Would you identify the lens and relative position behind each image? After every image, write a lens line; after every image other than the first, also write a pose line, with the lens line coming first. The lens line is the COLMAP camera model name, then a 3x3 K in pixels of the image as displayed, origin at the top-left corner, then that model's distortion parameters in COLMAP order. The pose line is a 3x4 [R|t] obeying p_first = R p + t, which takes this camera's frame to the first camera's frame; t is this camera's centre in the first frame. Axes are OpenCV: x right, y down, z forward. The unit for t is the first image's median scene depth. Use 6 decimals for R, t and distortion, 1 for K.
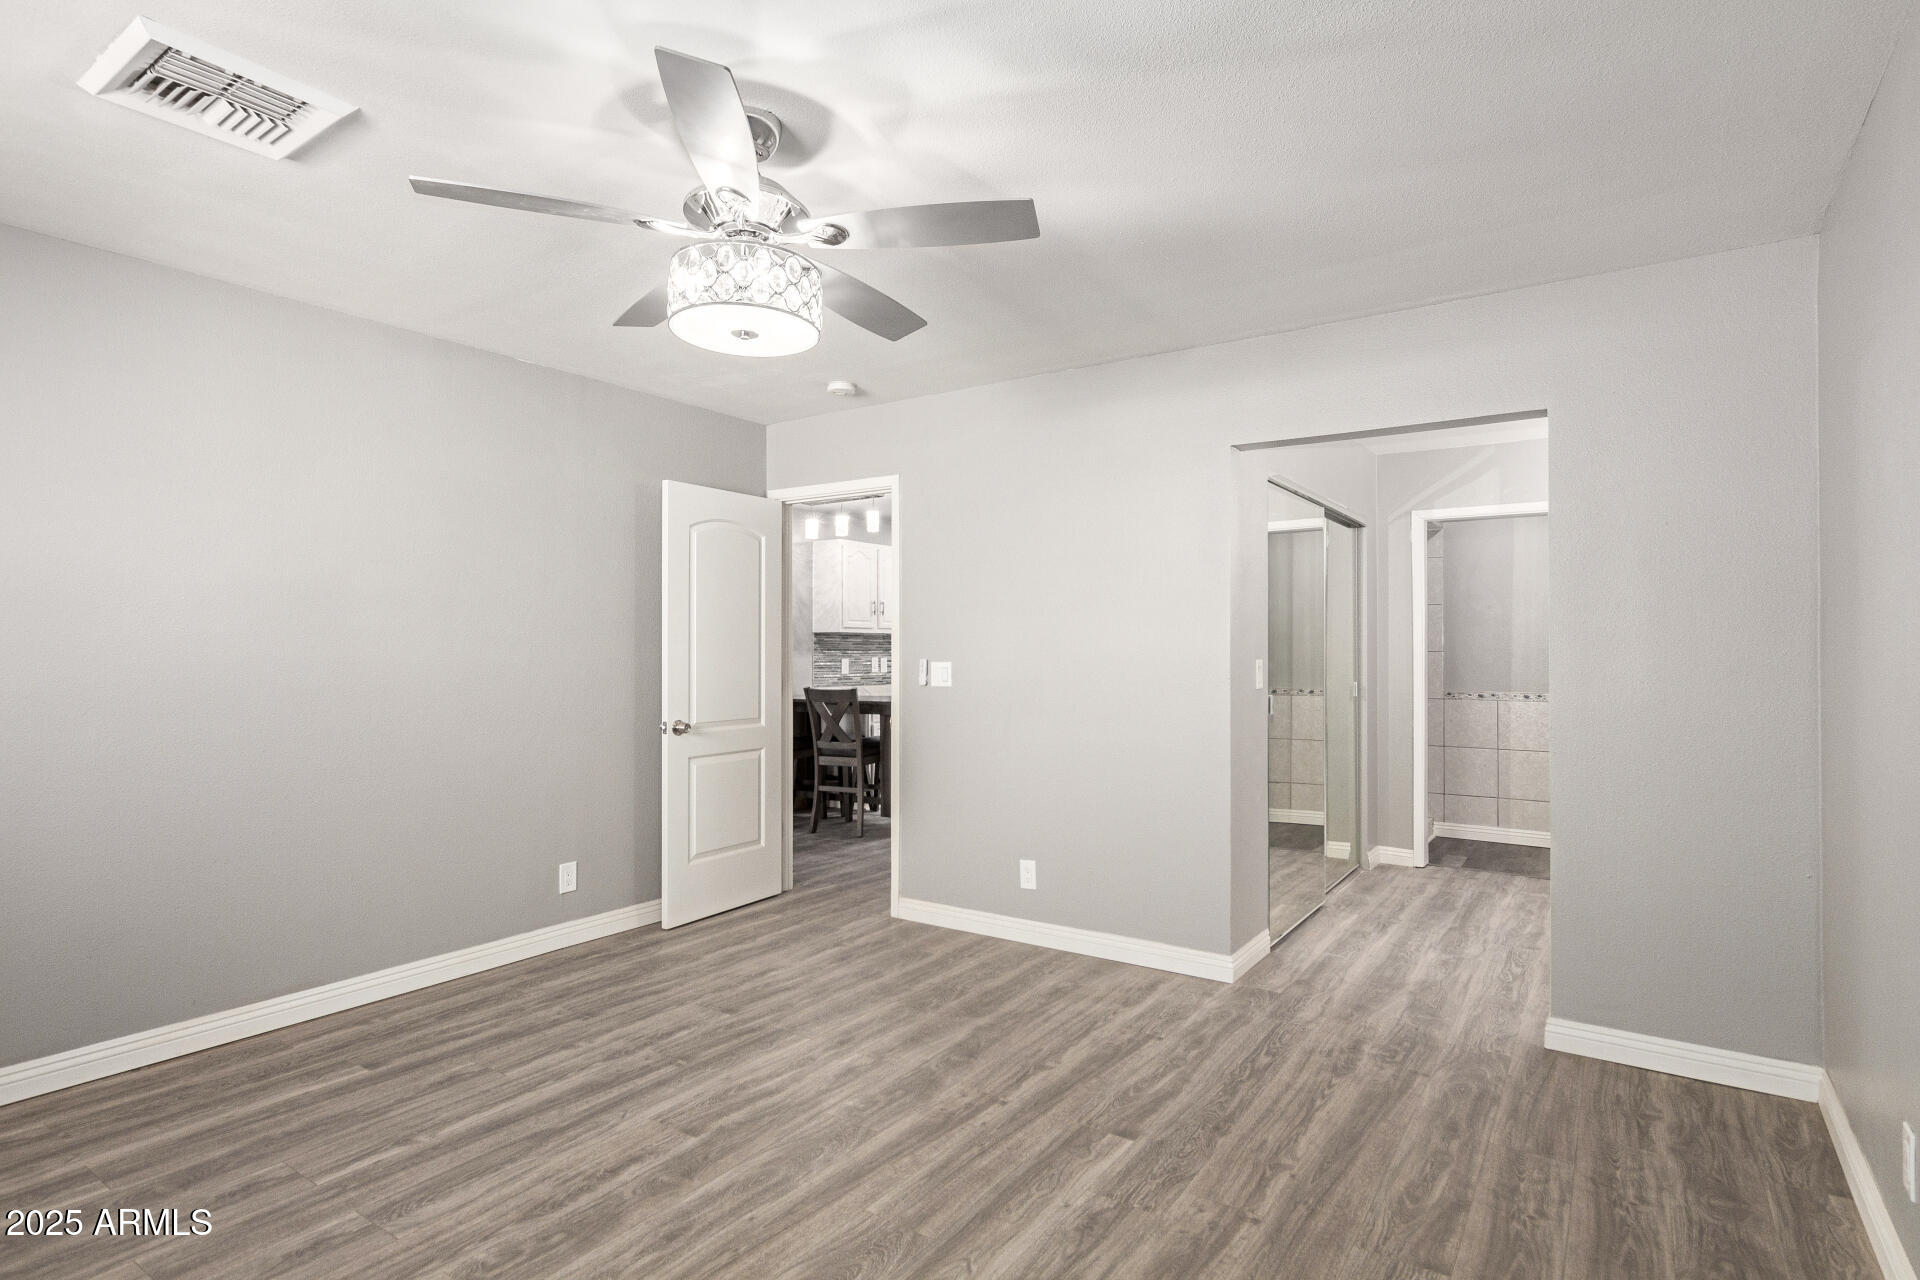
lens RADIAL K [[984.4, 0, 979.3], [0, 984.4, 637.5], [0, 0, 1]] dist [0.001247, 0.000034]
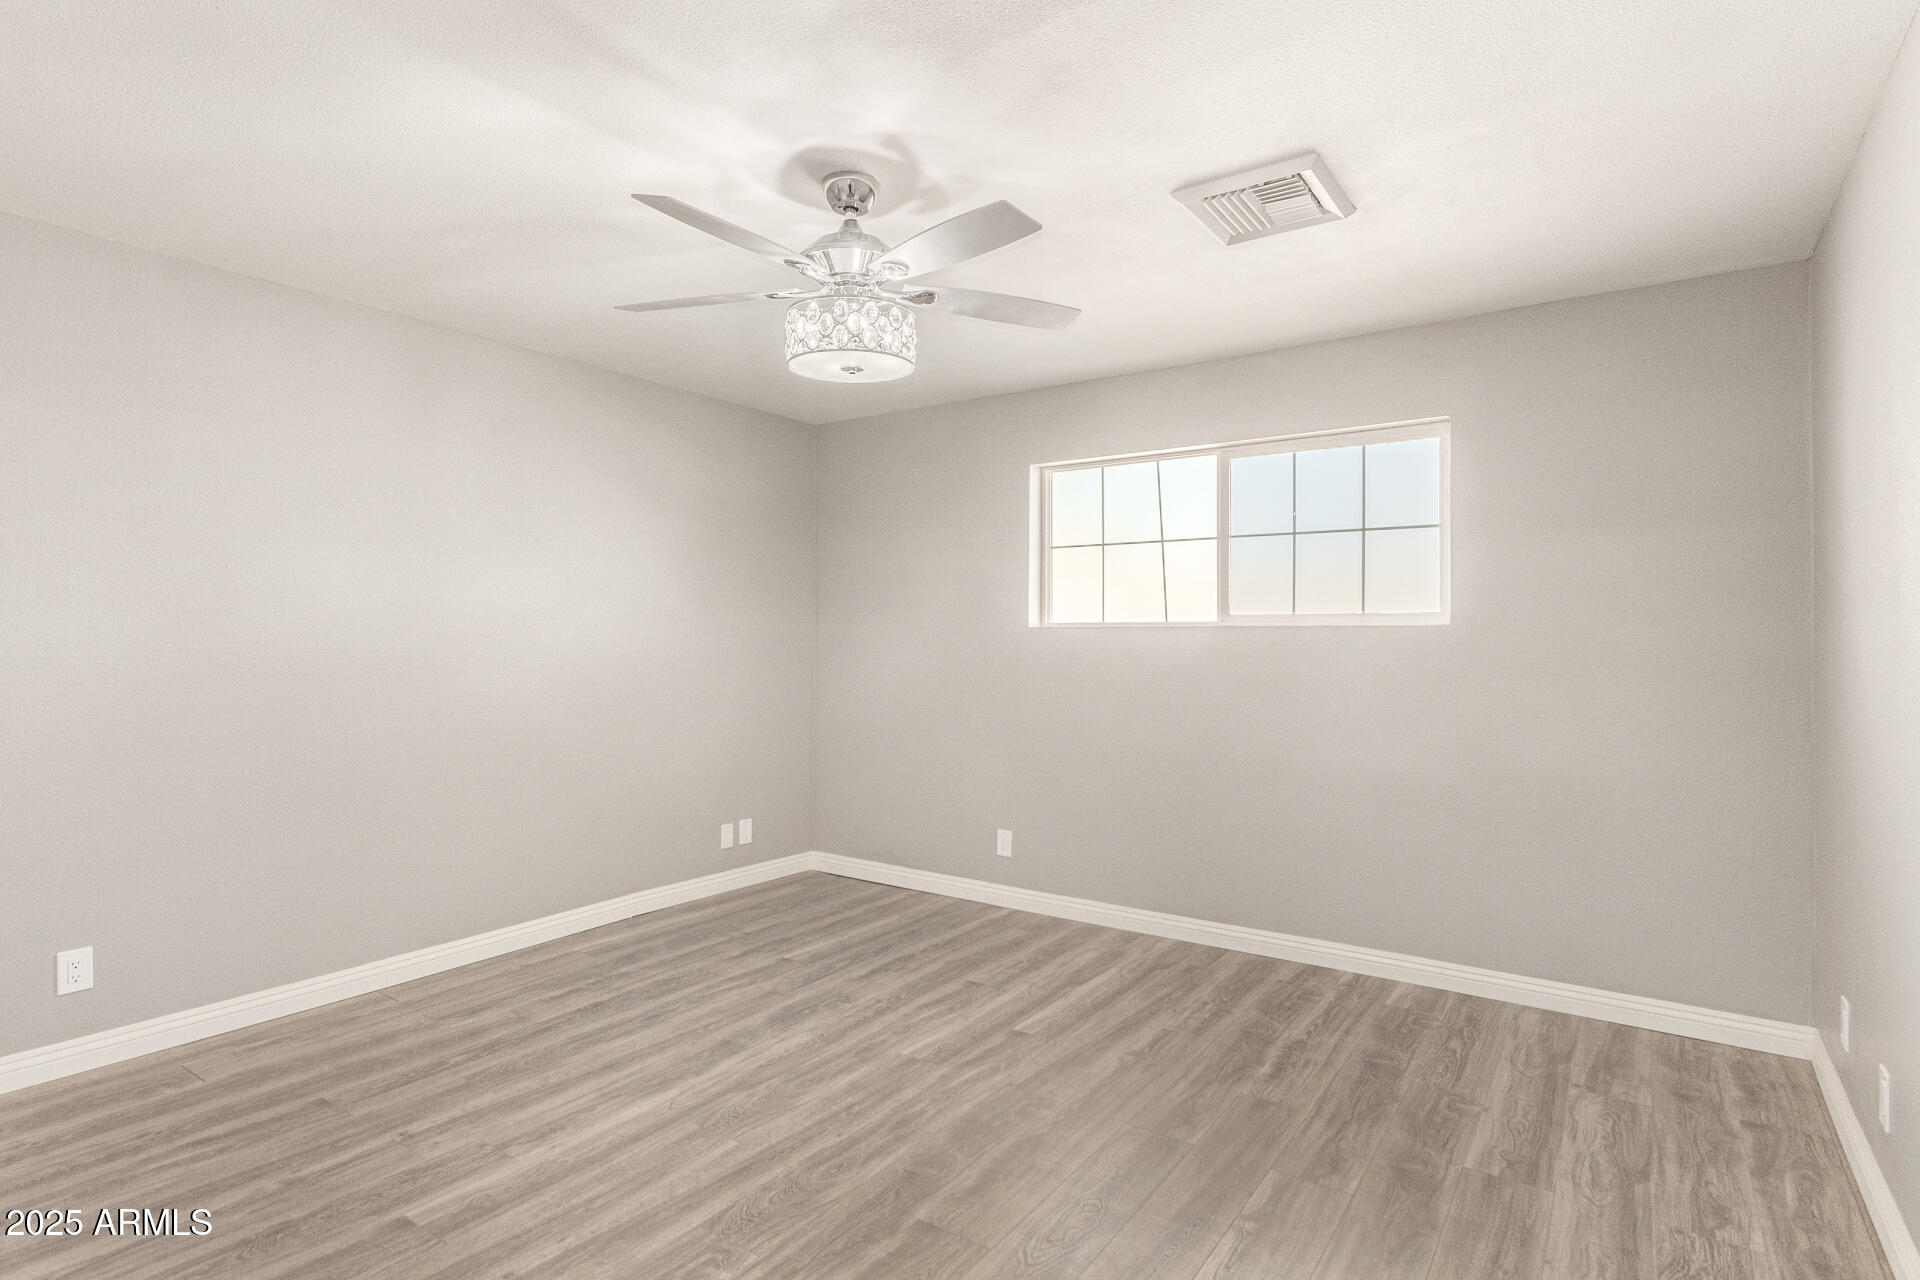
lens RADIAL K [[984.4, 0, 979.3], [0, 984.4, 637.5], [0, 0, 1]] dist [0.001247, 0.000034]
pose [[-0.999910, -0.005950, 0.011985, -0.384174], [-0.006140, 0.999855, -0.015887, 0.025363], [-0.011889, -0.015959, -0.999802, 2.047283]]
